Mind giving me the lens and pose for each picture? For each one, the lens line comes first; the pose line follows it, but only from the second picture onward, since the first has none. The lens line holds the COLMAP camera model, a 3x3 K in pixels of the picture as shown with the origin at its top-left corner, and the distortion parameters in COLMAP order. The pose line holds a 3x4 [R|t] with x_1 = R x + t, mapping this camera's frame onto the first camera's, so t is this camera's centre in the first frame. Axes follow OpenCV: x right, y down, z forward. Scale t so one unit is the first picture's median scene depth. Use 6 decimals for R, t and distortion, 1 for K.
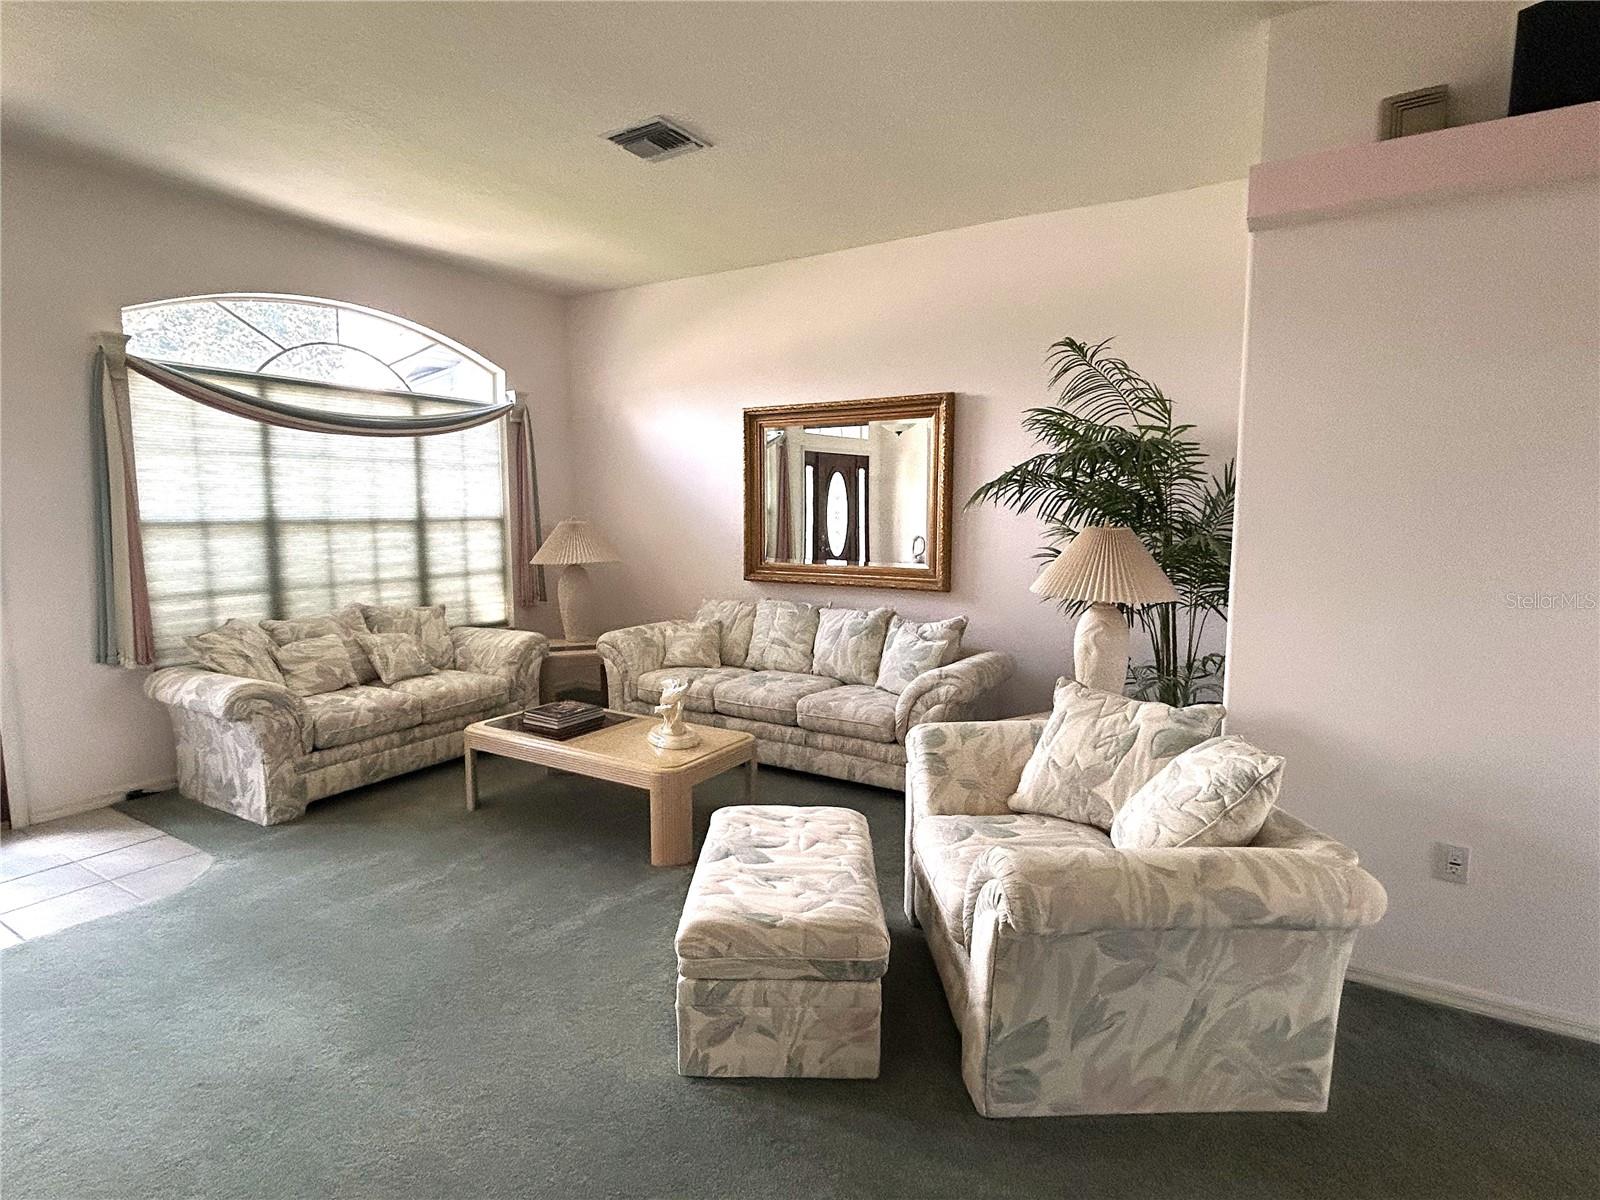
lens RADIAL K [[844.1, 0, 795.5], [0, 844.1, 590.1], [0, 0, 1]] dist [-0.002914, -0.000191]
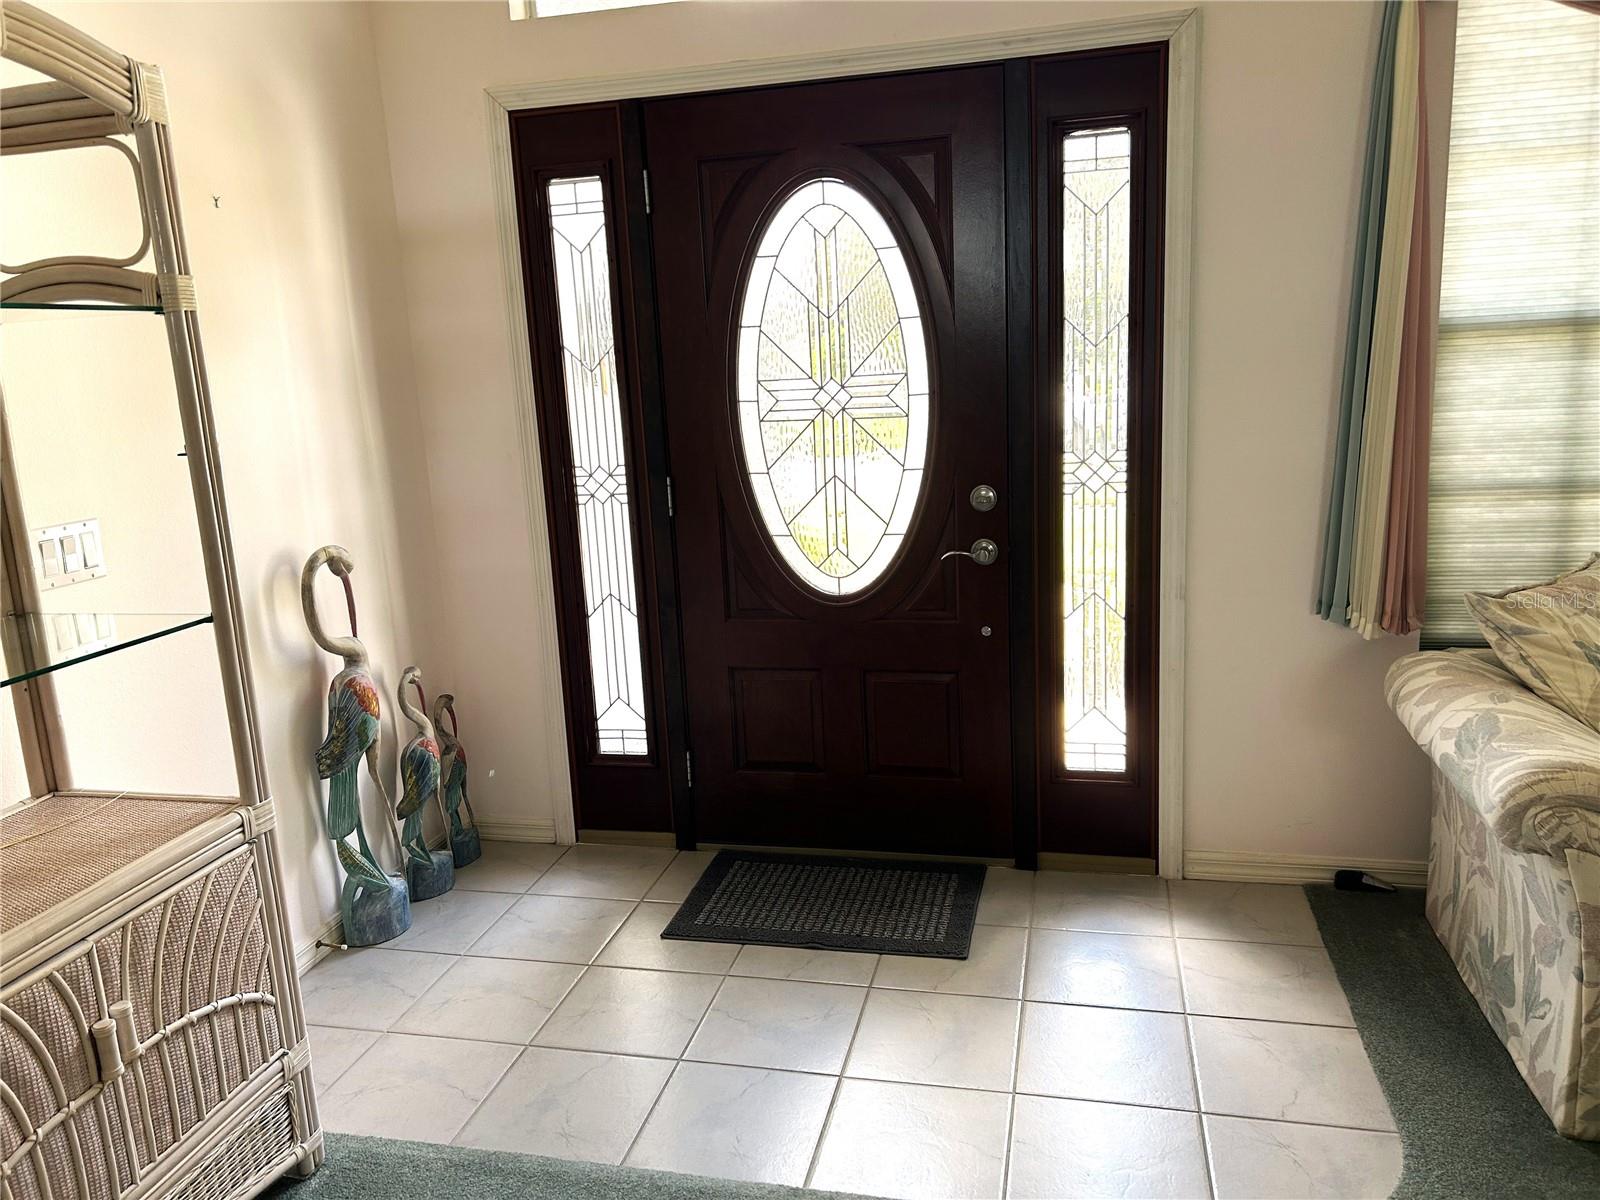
lens RADIAL K [[1209.6, 0, 799.0], [0, 1209.6, 598.1], [0, 0, 1]] dist [-0.009495, 0.008276]
pose [[0.319510, 0.186502, -0.929048, -0.256040], [-0.048449, 0.982373, 0.180545, -0.035571], [0.946343, -0.012675, 0.322914, 0.464699]]
